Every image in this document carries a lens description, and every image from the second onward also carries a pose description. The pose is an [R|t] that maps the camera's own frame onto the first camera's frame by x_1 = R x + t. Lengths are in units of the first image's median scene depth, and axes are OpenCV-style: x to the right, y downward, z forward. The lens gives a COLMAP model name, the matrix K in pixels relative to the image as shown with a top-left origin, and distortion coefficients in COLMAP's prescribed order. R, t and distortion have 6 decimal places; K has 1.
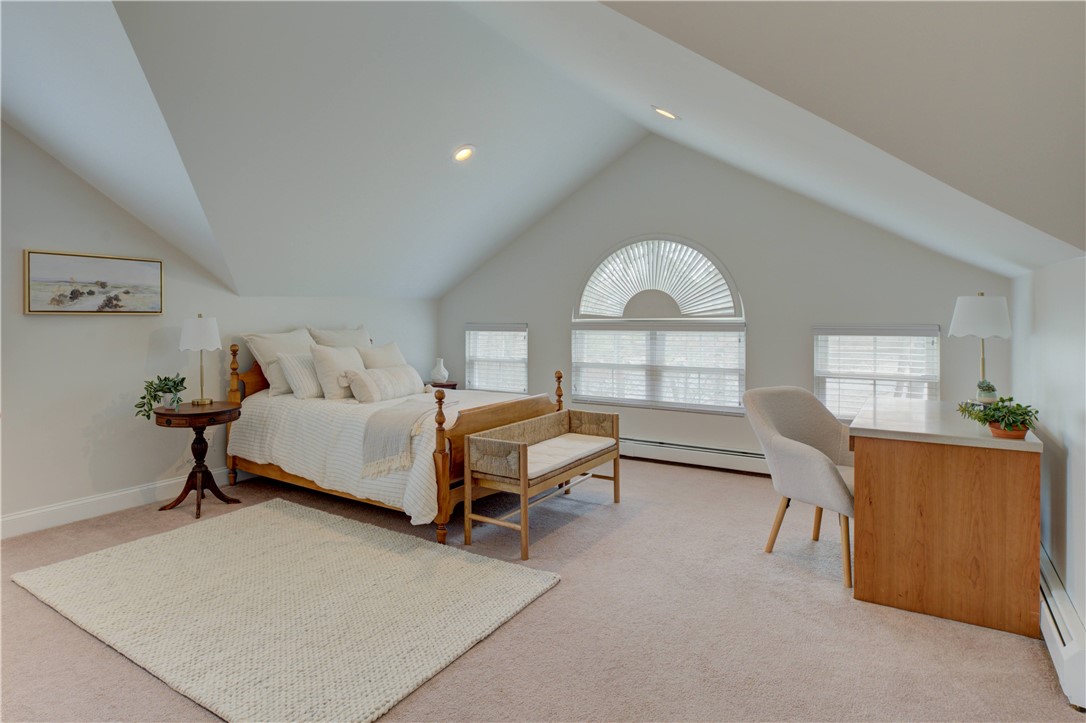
lens RADIAL K [[496.9, 0, 551.3], [0, 496.9, 326.6], [0, 0, 1]] dist [-0.000532, -0.000189]
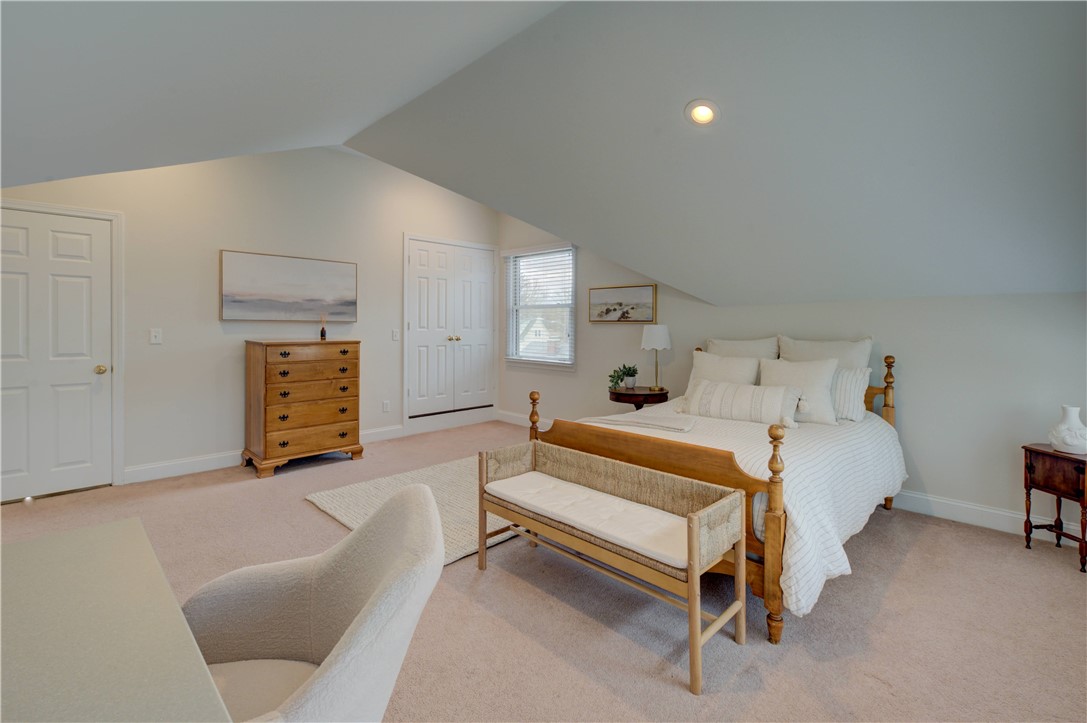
lens RADIAL K [[497.3, 0, 551.8], [0, 497.3, 326.6], [0, 0, 1]] dist [-0.000532, -0.000189]
pose [[-0.141244, 0.007942, -0.989943, 0.725402], [-0.025200, 0.999615, 0.011615, -0.025418], [0.989654, 0.026587, -0.140989, 1.011391]]
